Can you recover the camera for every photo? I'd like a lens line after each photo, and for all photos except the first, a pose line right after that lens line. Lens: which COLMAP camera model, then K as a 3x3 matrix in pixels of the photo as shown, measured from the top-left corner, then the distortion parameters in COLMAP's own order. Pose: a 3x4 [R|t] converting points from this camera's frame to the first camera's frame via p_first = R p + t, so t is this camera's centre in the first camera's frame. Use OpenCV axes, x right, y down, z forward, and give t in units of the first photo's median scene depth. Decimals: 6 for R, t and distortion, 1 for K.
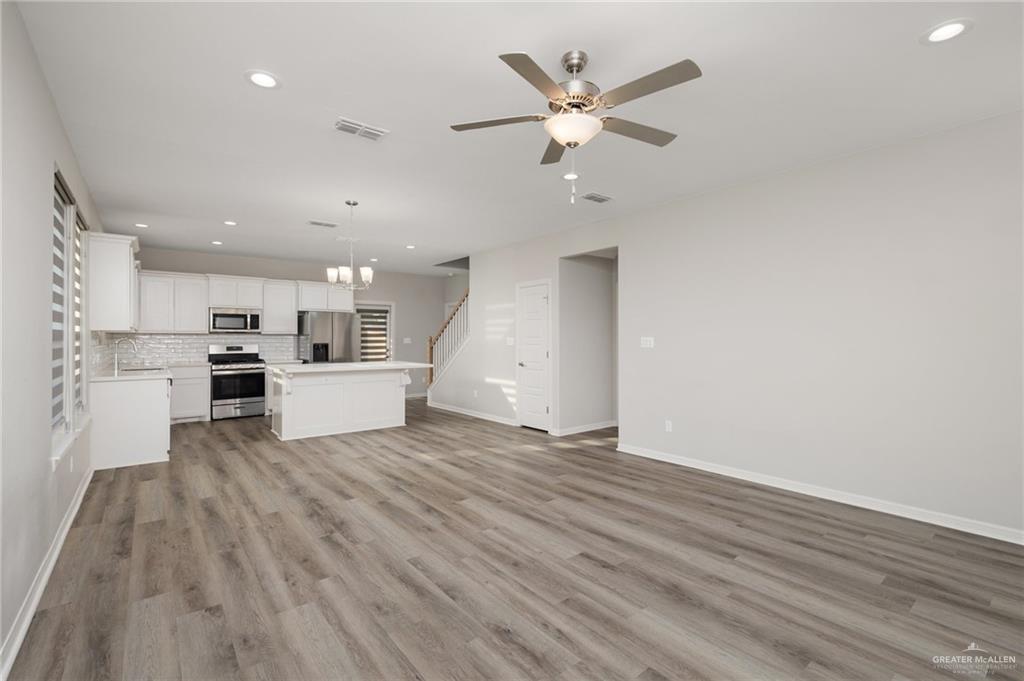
lens RADIAL K [[469.8, 0, 512.3], [0, 469.8, 340.9], [0, 0, 1]] dist [-0.001820, -0.000222]
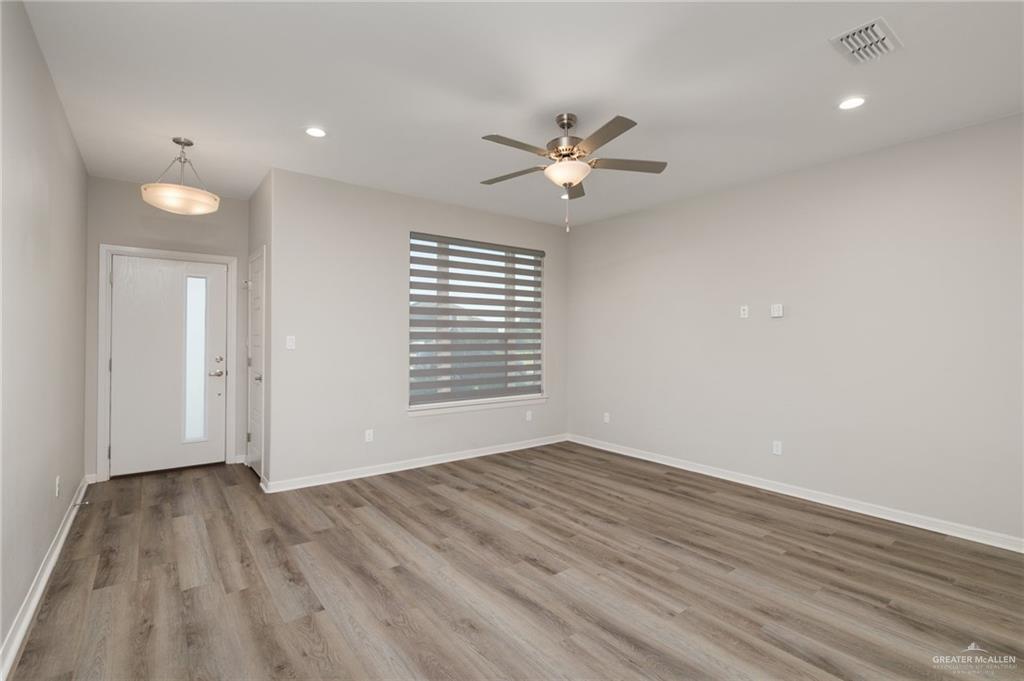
lens RADIAL K [[484.7, 0, 513.0], [0, 484.7, 337.2], [0, 0, 1]] dist [-0.004422, -0.002042]
pose [[-0.999902, -0.004215, 0.013315, 0.230155], [-0.004185, 0.999989, 0.002326, -0.013438], [-0.013325, 0.002270, -0.999909, 2.055934]]
